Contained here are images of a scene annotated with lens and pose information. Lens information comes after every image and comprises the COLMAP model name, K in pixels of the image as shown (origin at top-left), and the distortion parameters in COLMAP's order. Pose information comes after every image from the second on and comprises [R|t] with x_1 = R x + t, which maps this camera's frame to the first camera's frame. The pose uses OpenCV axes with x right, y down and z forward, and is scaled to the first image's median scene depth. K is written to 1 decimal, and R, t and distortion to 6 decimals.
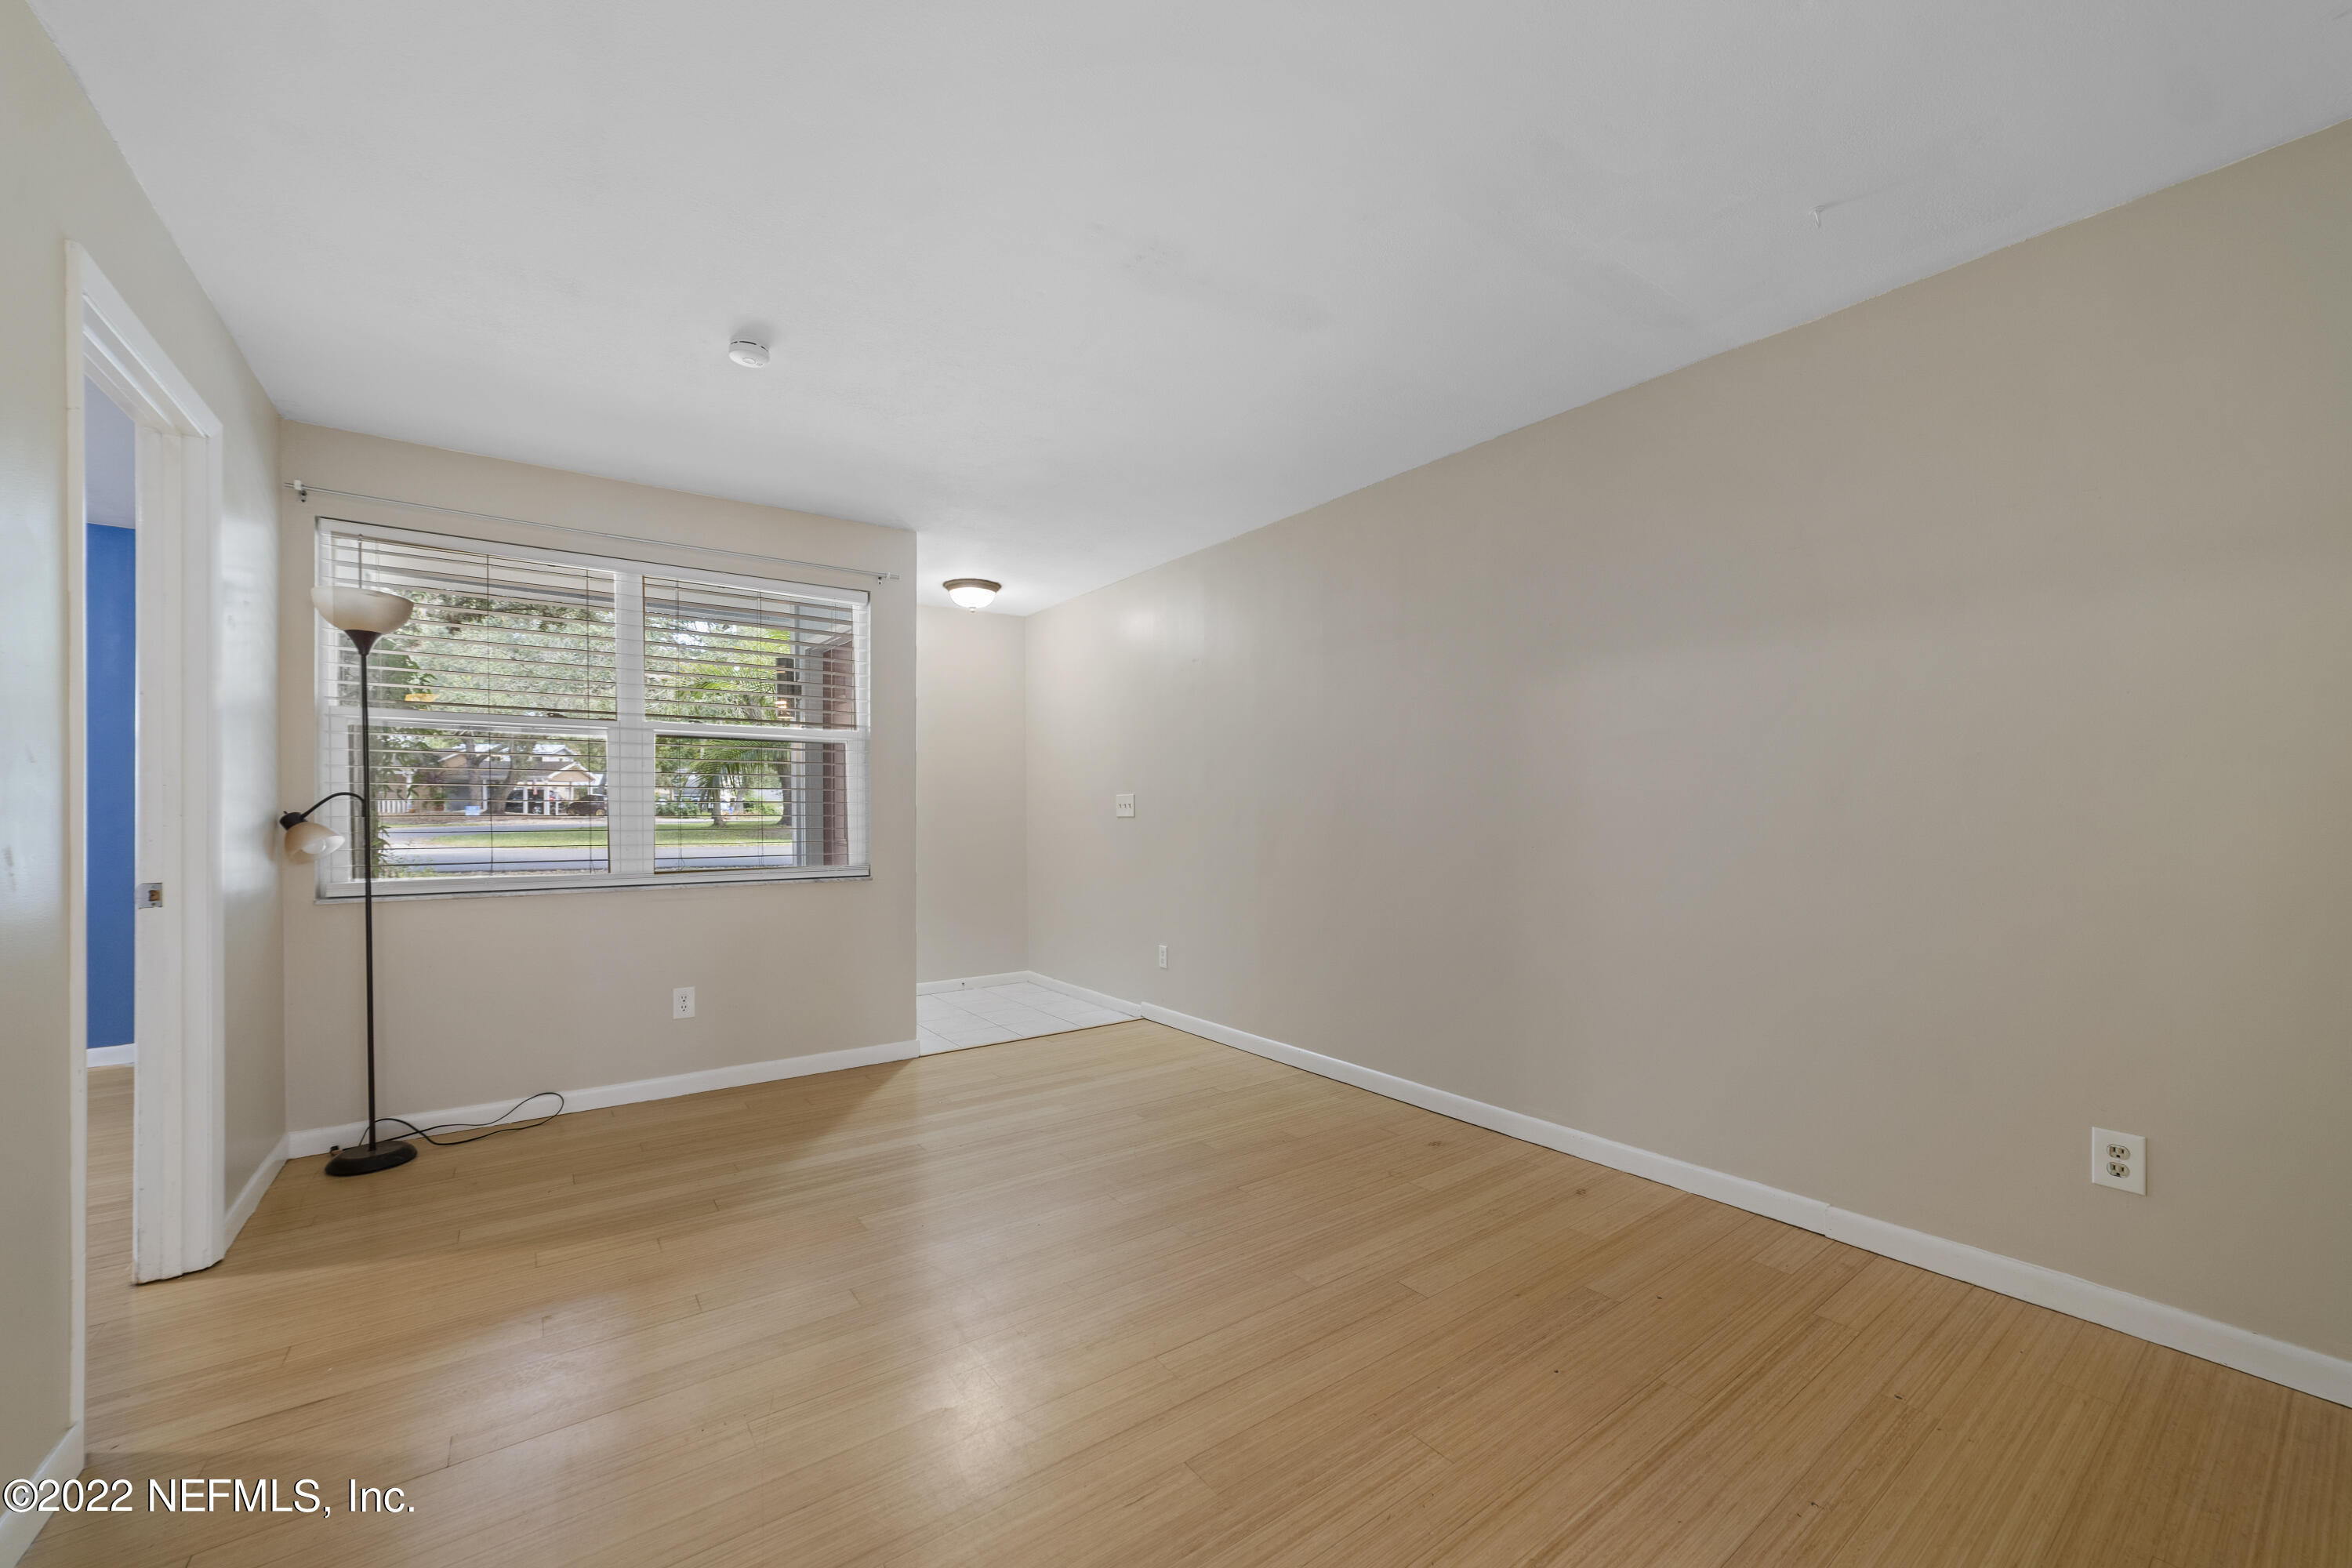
lens RADIAL K [[897.2, 0, 1166.8], [0, 897.2, 781.3], [0, 0, 1]] dist [-0.018697, 0.007110]
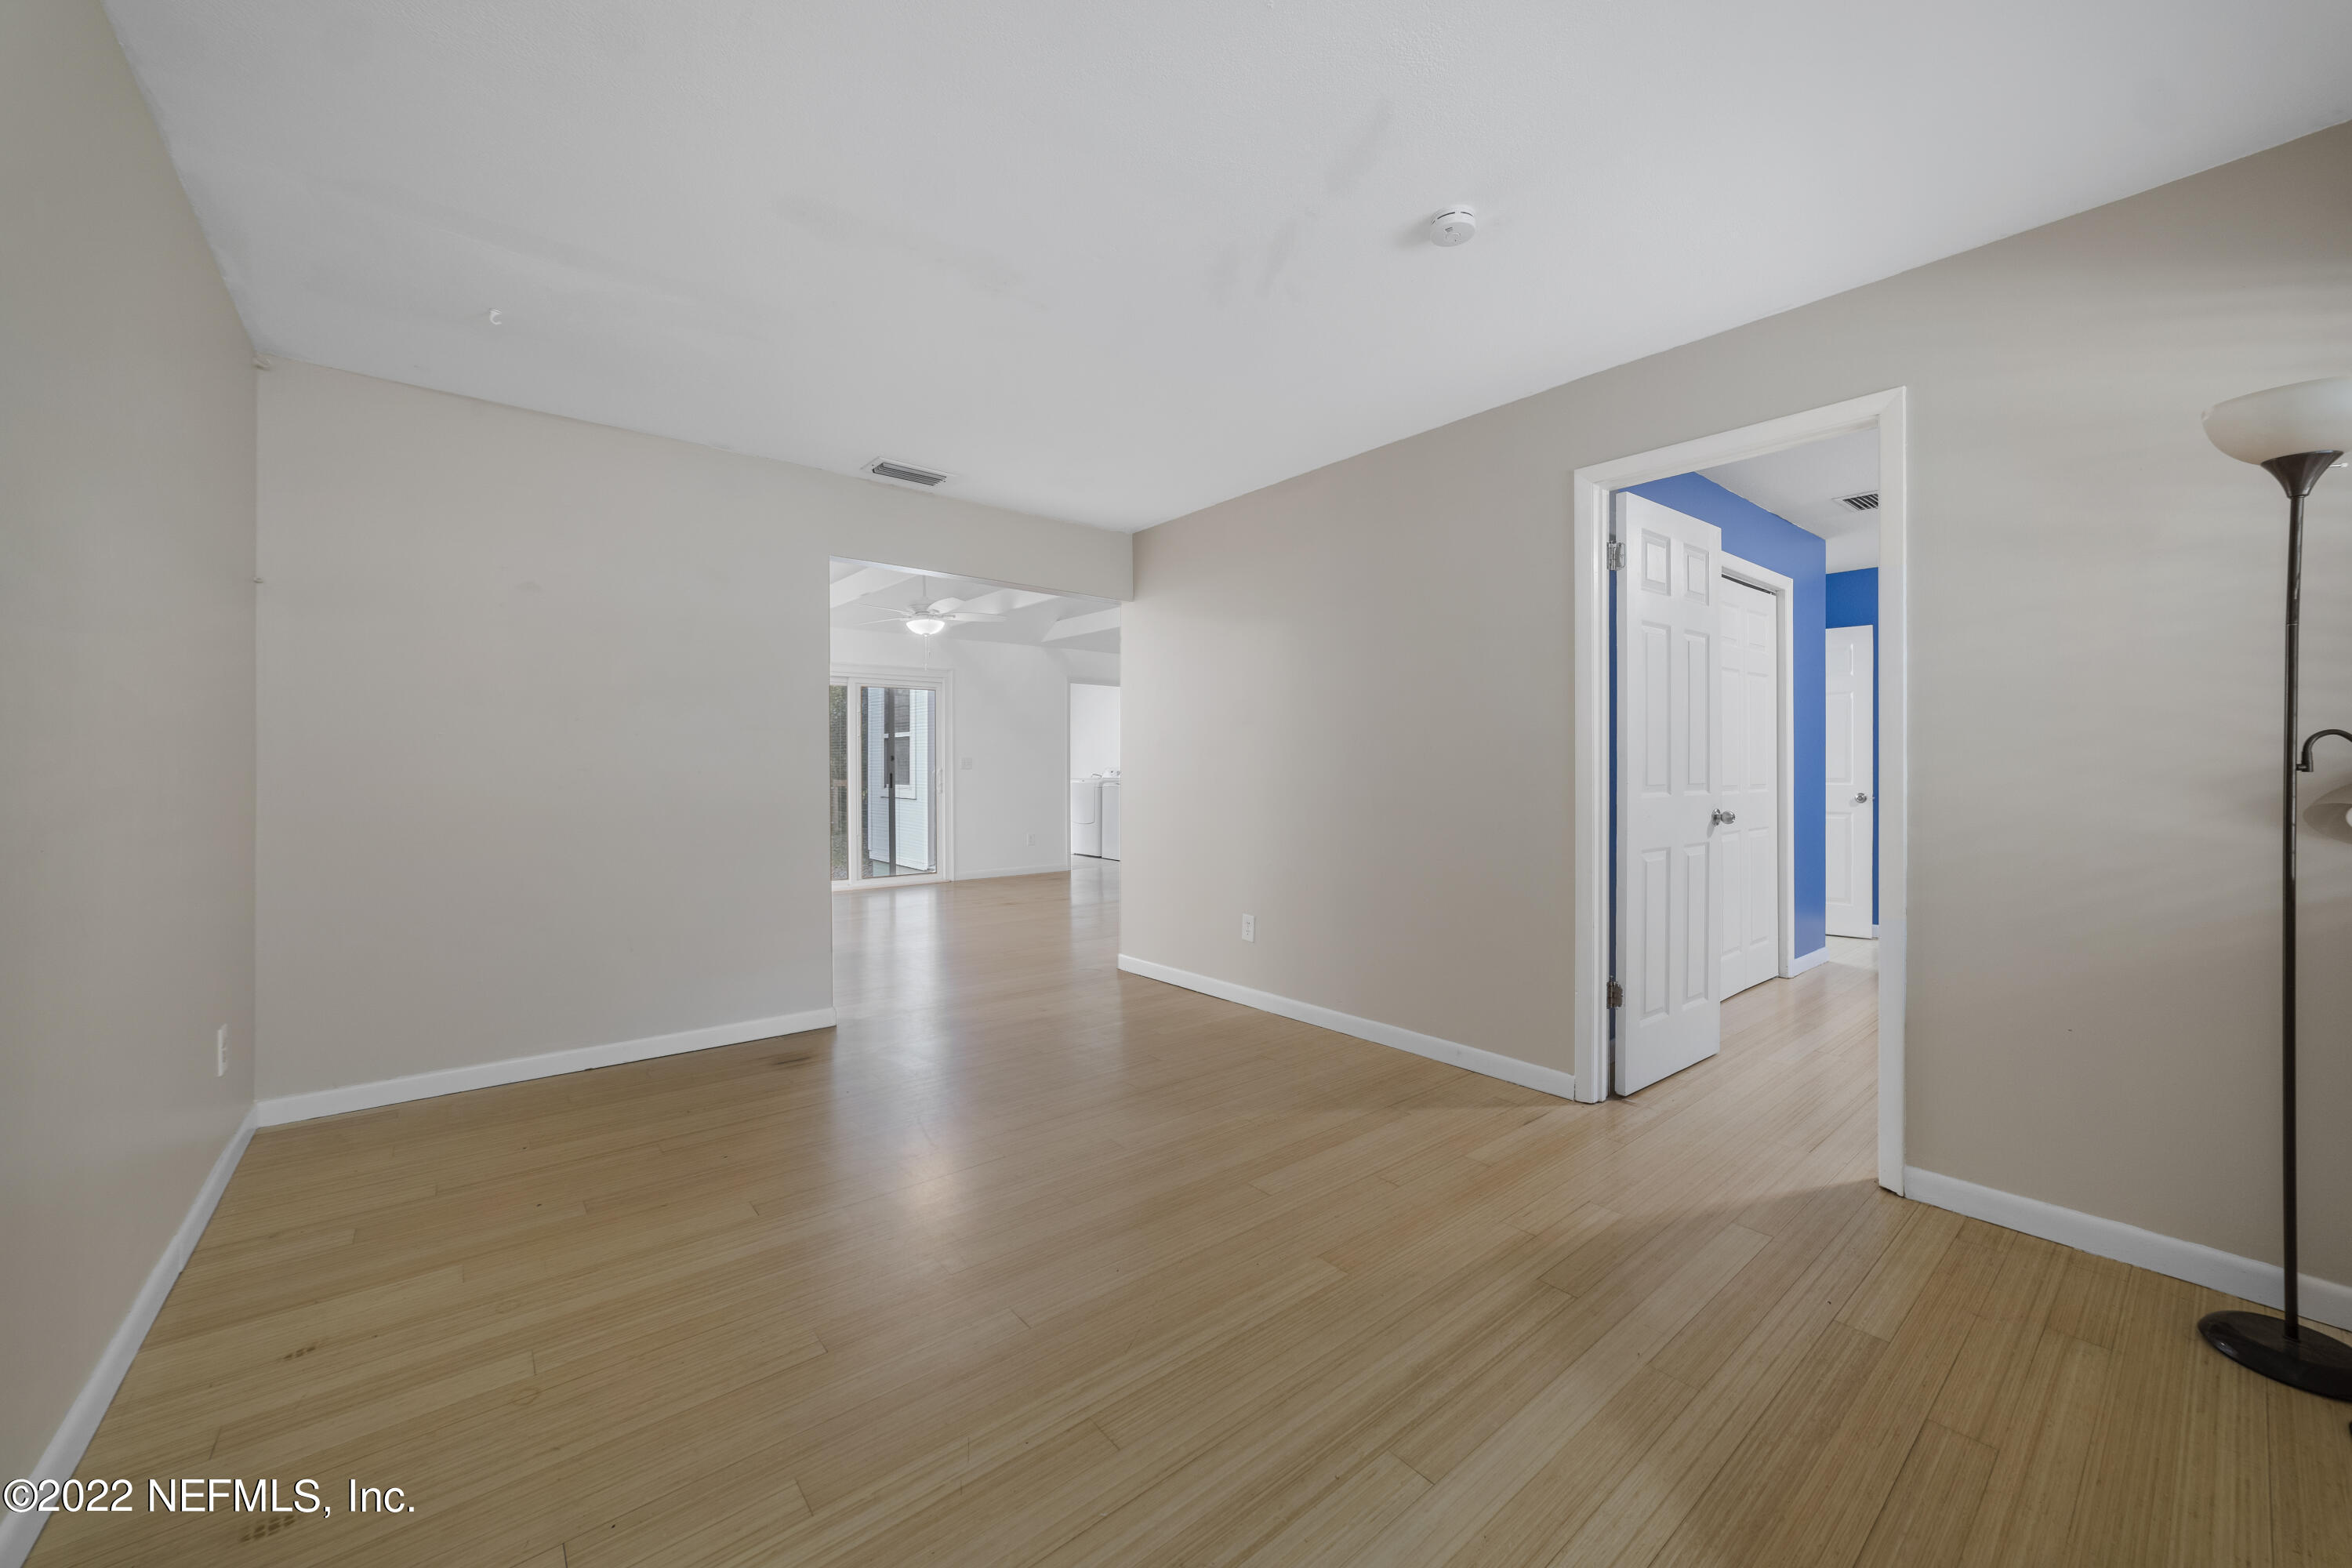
lens RADIAL K [[897.2, 0, 1166.8], [0, 897.2, 781.3], [0, 0, 1]] dist [-0.018697, 0.007110]
pose [[-0.998518, 0.005631, -0.054134, -0.147623], [0.006180, 0.999931, -0.009987, 0.057645], [0.054074, -0.010307, -0.998484, 1.842904]]
